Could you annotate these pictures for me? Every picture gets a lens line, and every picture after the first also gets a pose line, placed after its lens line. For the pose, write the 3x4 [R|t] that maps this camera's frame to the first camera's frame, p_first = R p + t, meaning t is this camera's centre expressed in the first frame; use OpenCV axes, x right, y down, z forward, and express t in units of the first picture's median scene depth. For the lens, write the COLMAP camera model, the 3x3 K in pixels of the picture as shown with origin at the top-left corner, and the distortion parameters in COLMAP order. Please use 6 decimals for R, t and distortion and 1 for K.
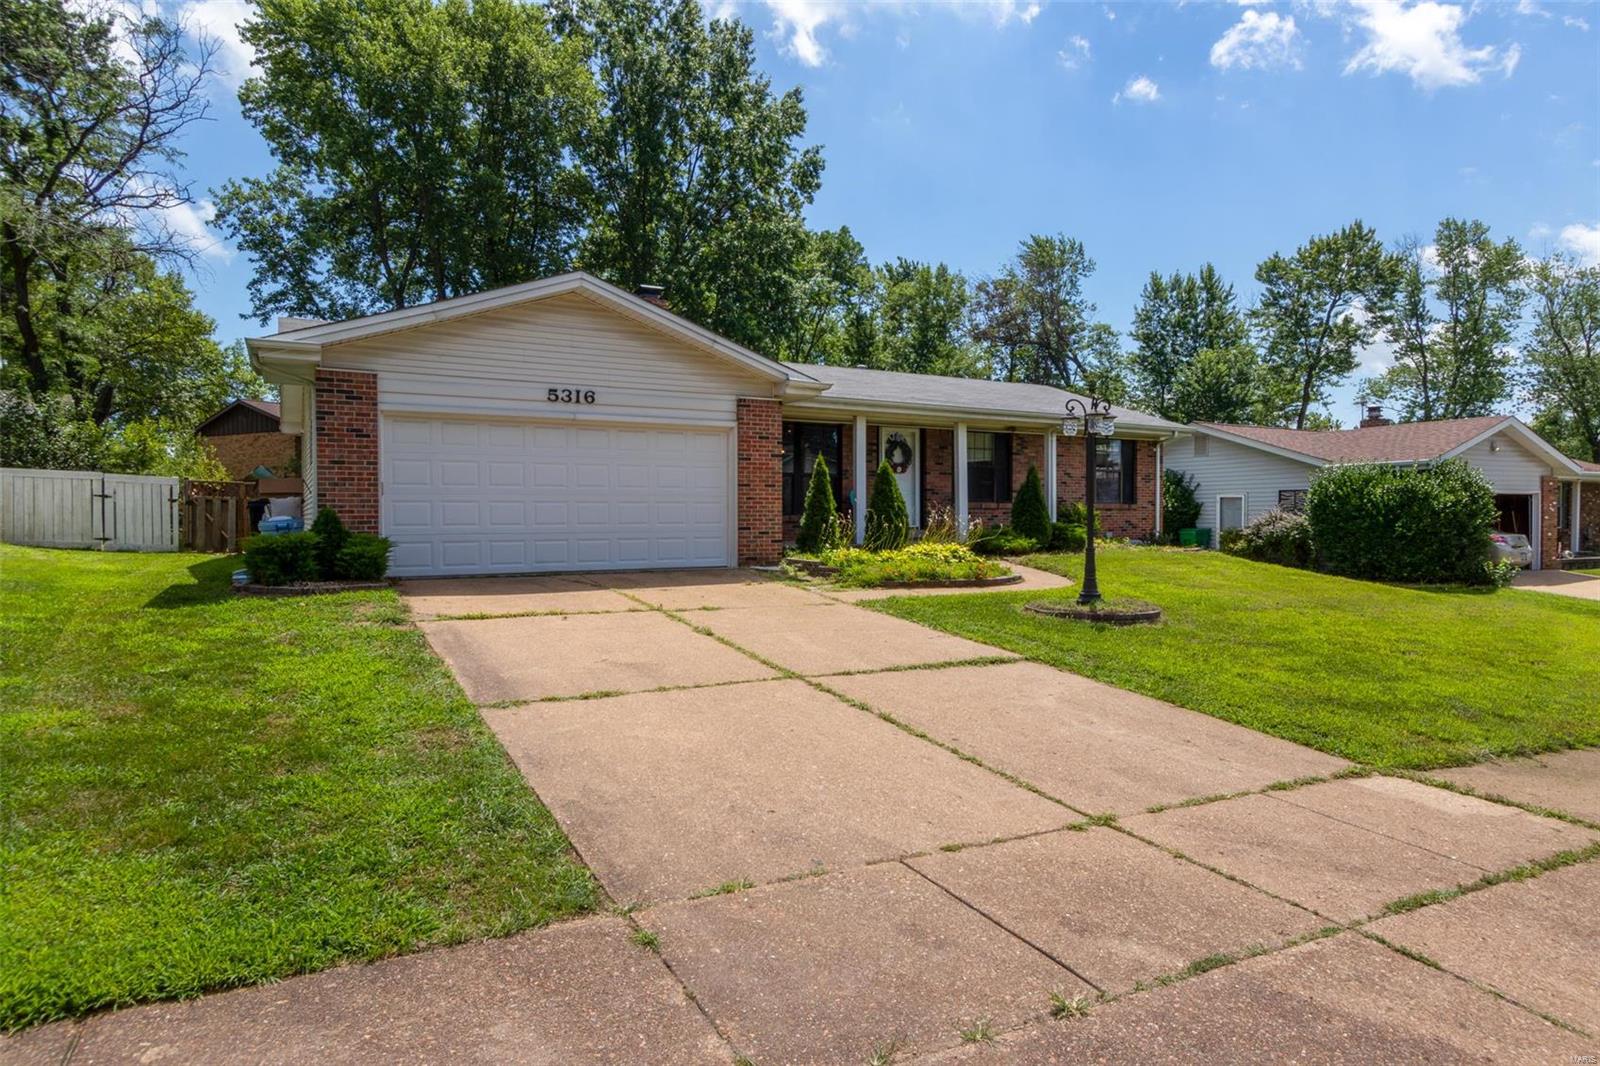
lens RADIAL K [[900.5, 0, 791.8], [0, 900.5, 539.0], [0, 0, 1]] dist [0.013314, 0.001930]
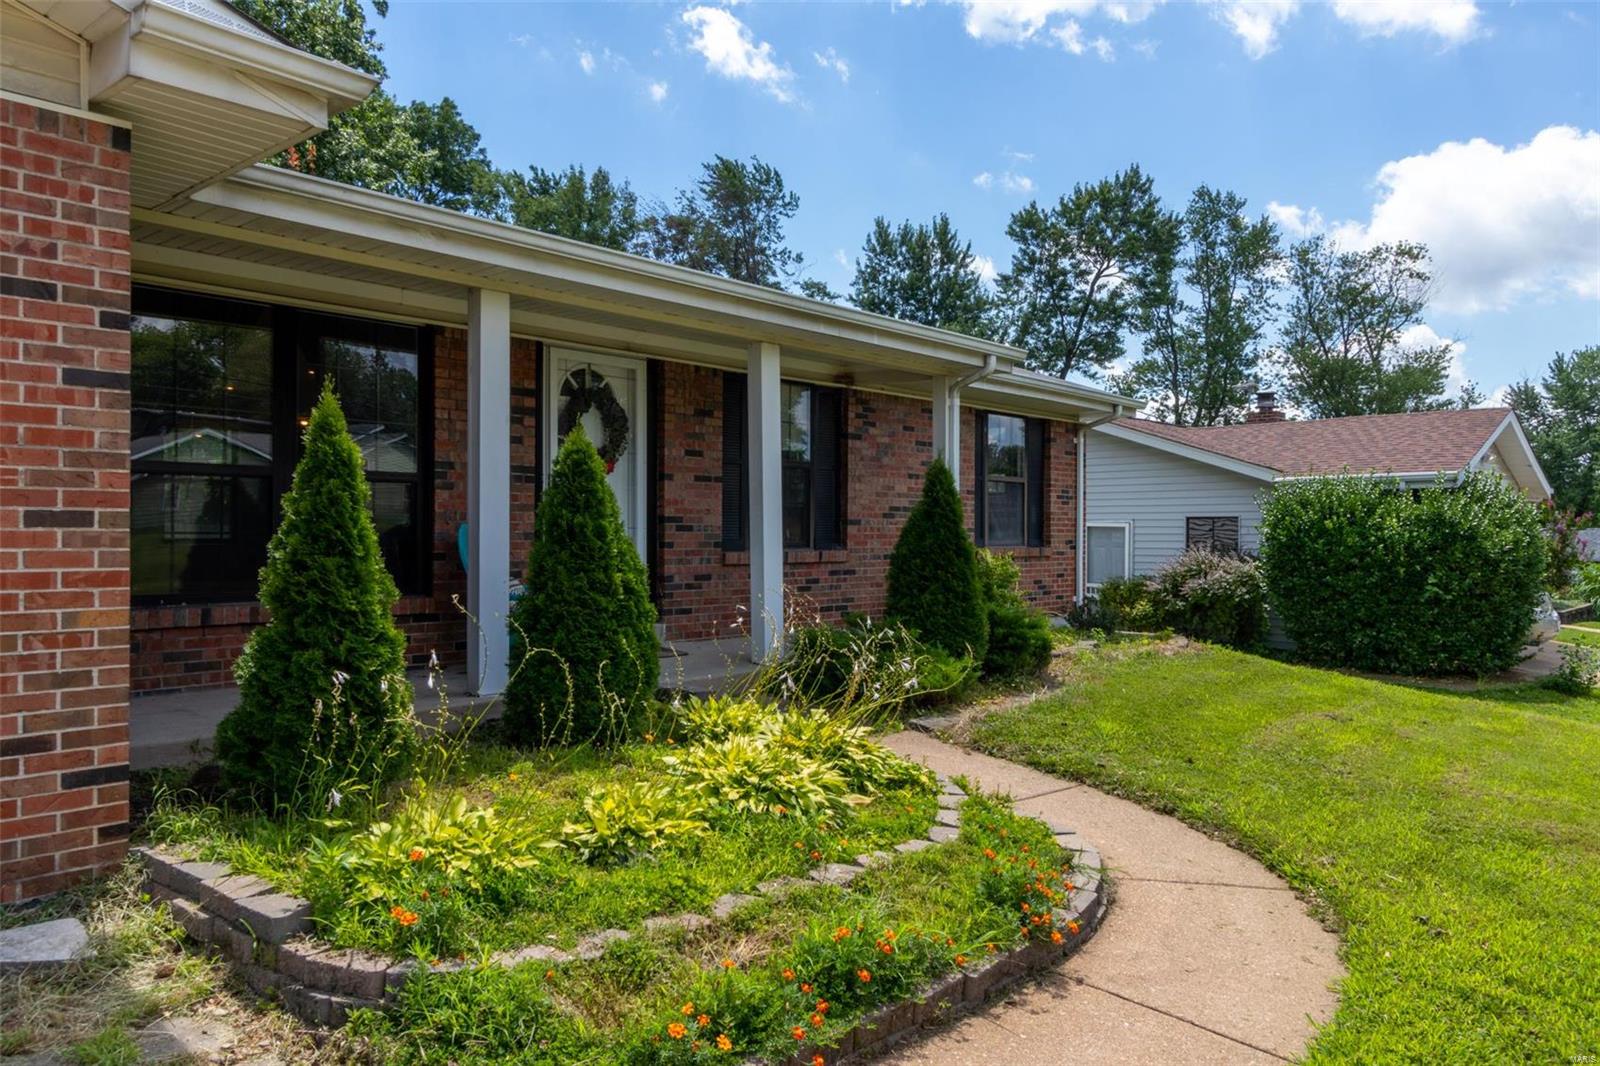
lens RADIAL K [[1127.3, 0, 793.7], [0, 1127.3, 543.8], [0, 0, 1]] dist [0.036629, 0.001204]
pose [[0.939145, 0.000292, 0.343521, 0.011782], [0.004924, 0.999885, -0.014313, -0.012341], [-0.343486, 0.015134, 0.939036, 0.176590]]
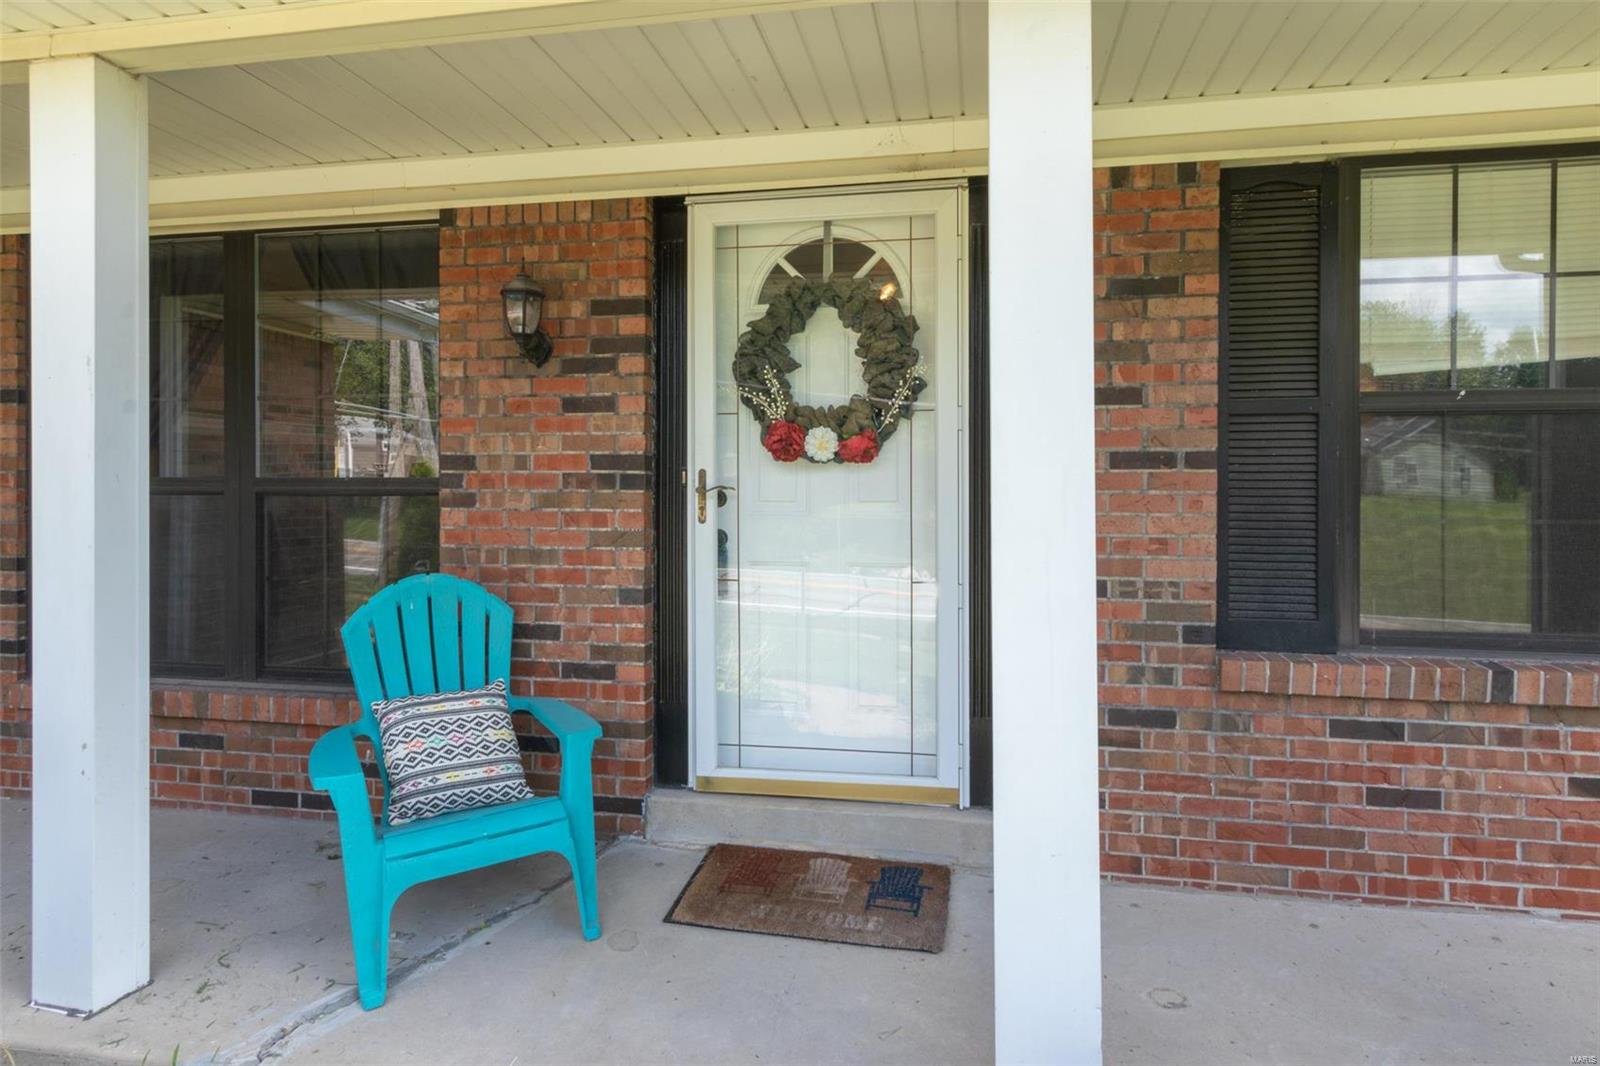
lens RADIAL K [[854.1, 0, 806.7], [0, 854.1, 524.4], [0, 0, 1]] dist [0.009111, 0.000875]
pose [[0.780288, 0.019697, -0.625110, 0.072060], [-0.024148, 0.999707, 0.001357, -0.020437], [0.624954, 0.014036, 0.780535, 0.288387]]
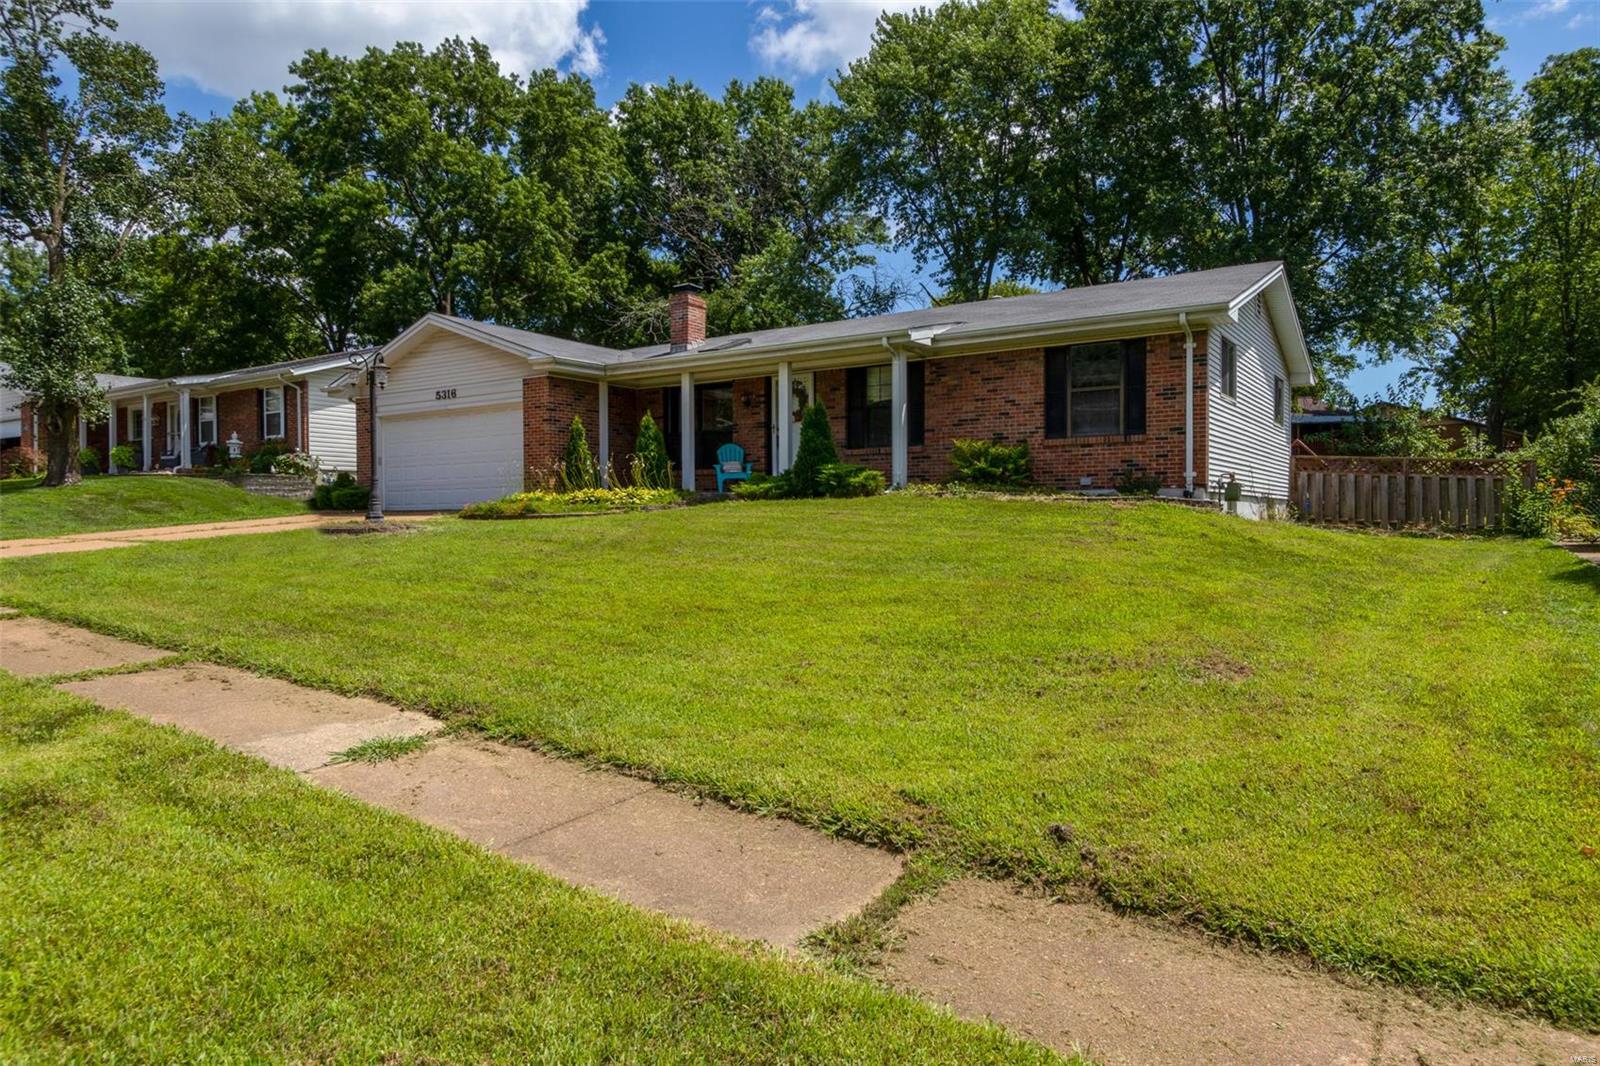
lens RADIAL K [[1006.1, 0, 810.2], [0, 1006.1, 530.7], [0, 0, 1]] dist [0.011002, 0.000360]
pose [[0.469908, 0.009890, -0.882660, 0.354143], [-0.016161, 0.999866, 0.002599, 0.013038], [0.882568, 0.013043, 0.470005, 0.170708]]
